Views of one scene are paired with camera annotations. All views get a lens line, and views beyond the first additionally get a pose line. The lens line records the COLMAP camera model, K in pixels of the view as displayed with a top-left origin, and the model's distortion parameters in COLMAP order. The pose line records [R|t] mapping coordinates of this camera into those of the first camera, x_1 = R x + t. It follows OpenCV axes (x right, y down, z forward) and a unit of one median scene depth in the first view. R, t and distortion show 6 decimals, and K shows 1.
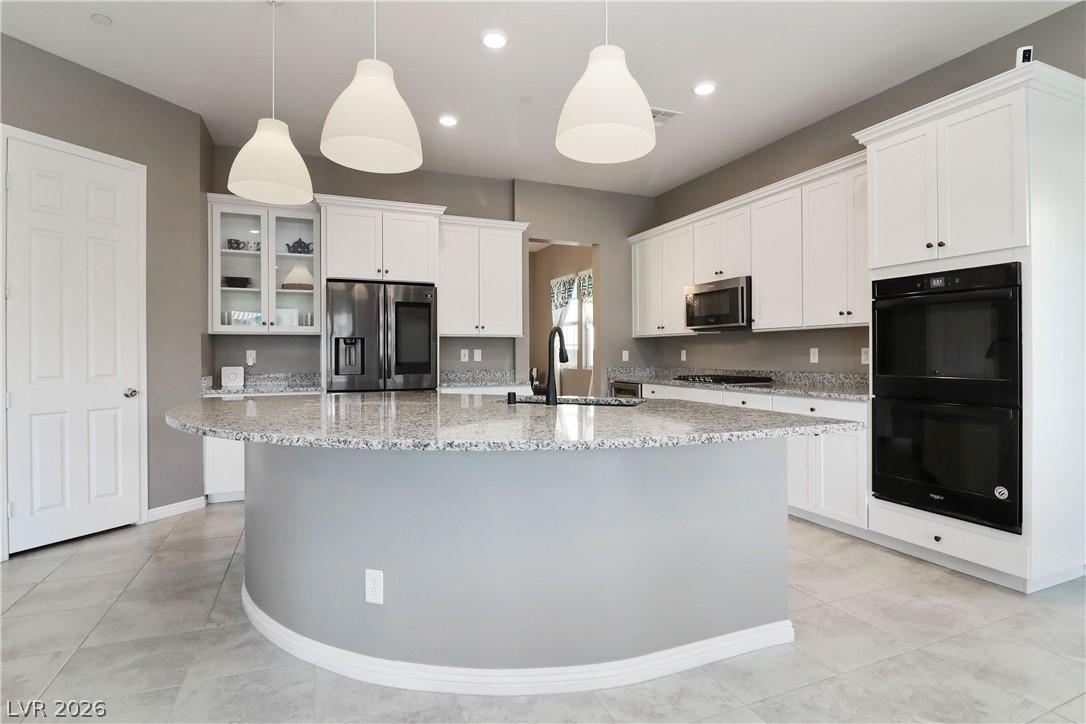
lens RADIAL K [[557.4, 0, 549.7], [0, 557.4, 351.4], [0, 0, 1]] dist [-0.001531, -0.001303]
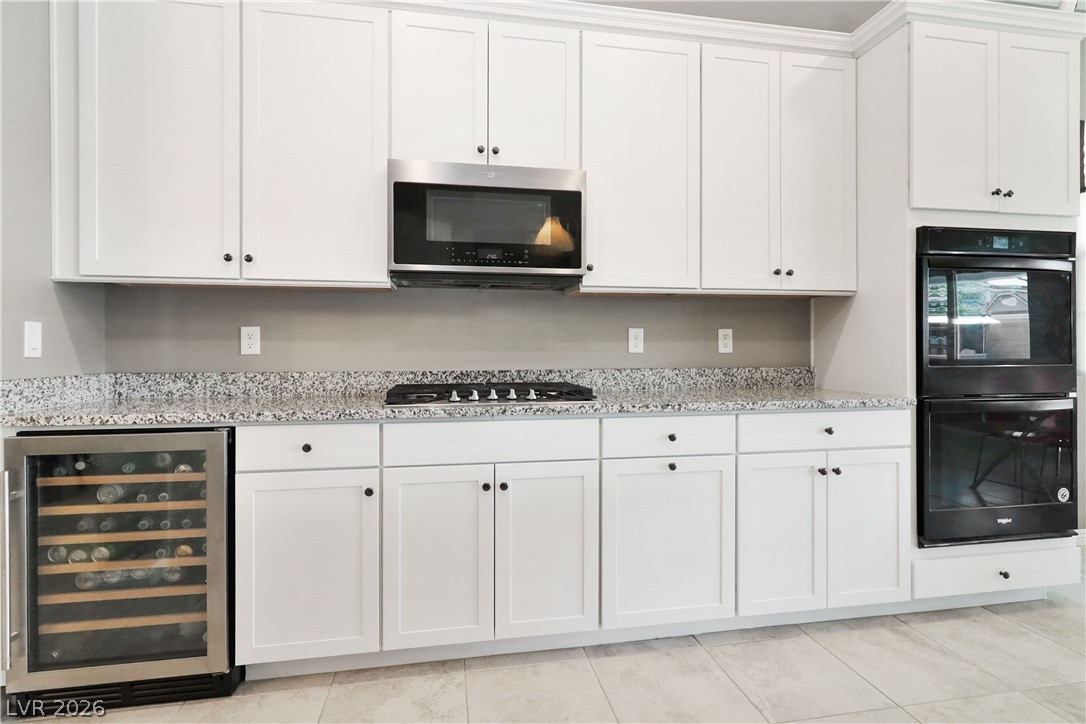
lens RADIAL K [[557.4, 0, 549.7], [0, 557.4, 351.4], [0, 0, 1]] dist [-0.001531, -0.001303]
pose [[0.219235, 0.003976, 0.975664, -0.122296], [-0.003105, 0.999989, -0.003377, 0.020107], [-0.975667, -0.002289, 0.219245, 0.912722]]
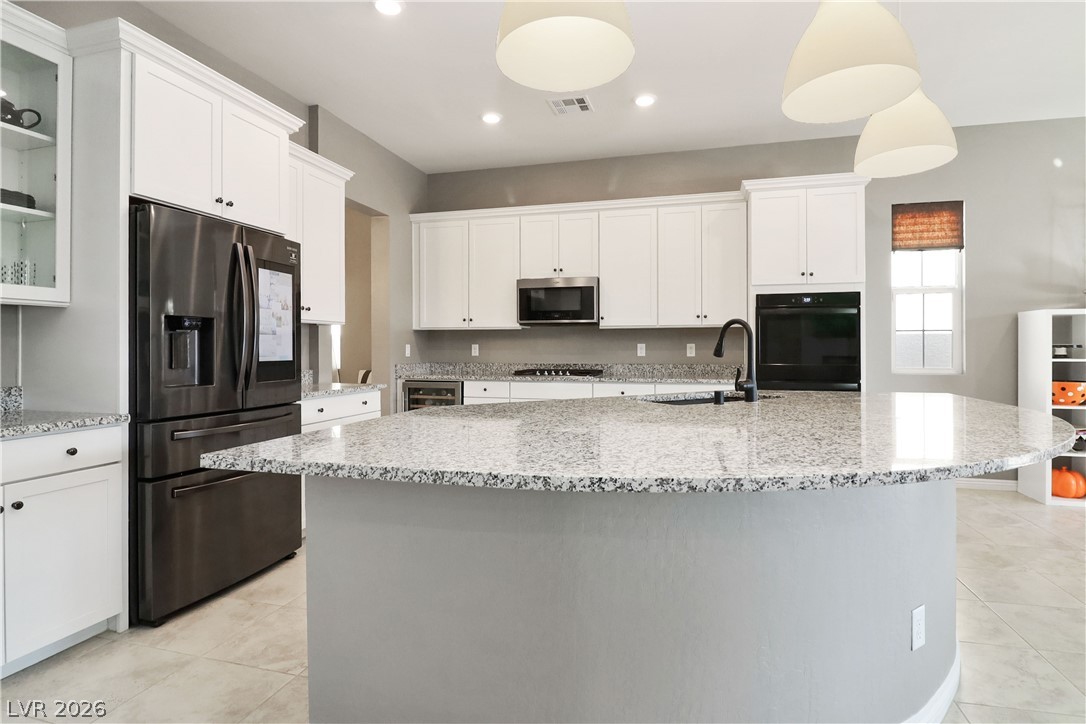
lens RADIAL K [[557.4, 0, 549.7], [0, 557.4, 351.4], [0, 0, 1]] dist [-0.001531, -0.001303]
pose [[0.623084, -0.000305, 0.782155, -0.550754], [-0.006351, 0.999965, 0.005450, 0.004705], [-0.782129, -0.008363, 0.623060, 0.390939]]
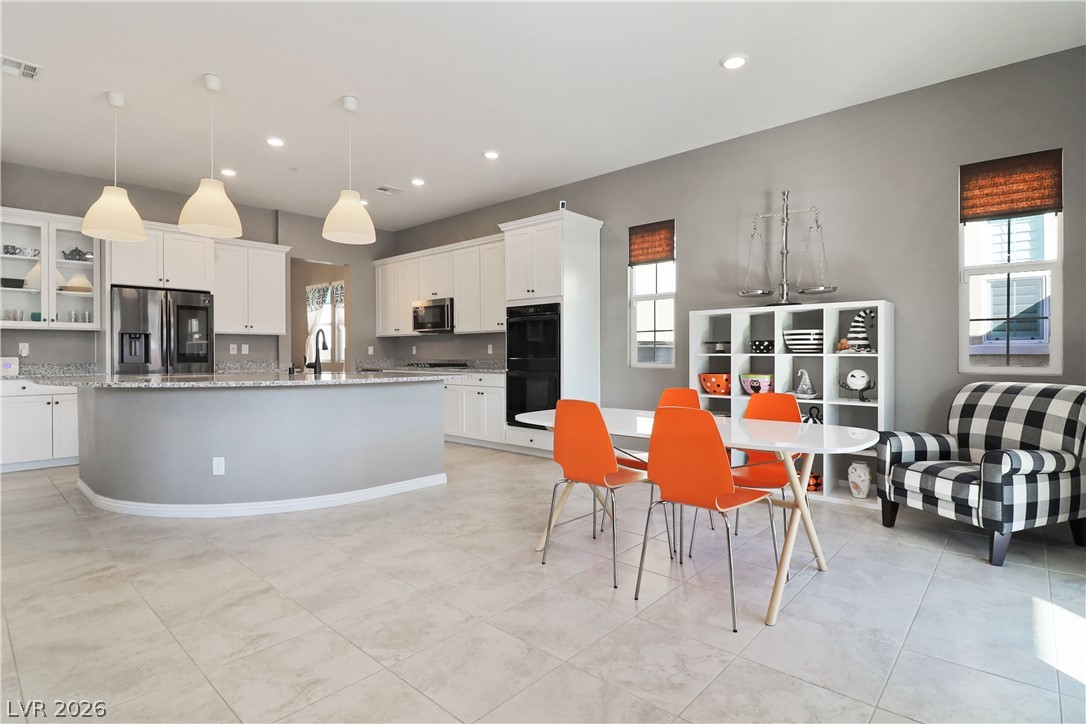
lens RADIAL K [[543.6, 0, 552.8], [0, 543.6, 358.2], [0, 0, 1]] dist [0.001442, -0.000844]
pose [[0.904249, -0.002052, 0.427000, -0.033347], [-0.002825, 0.999938, 0.010787, 0.015143], [-0.426996, -0.010961, 0.904187, -0.482747]]
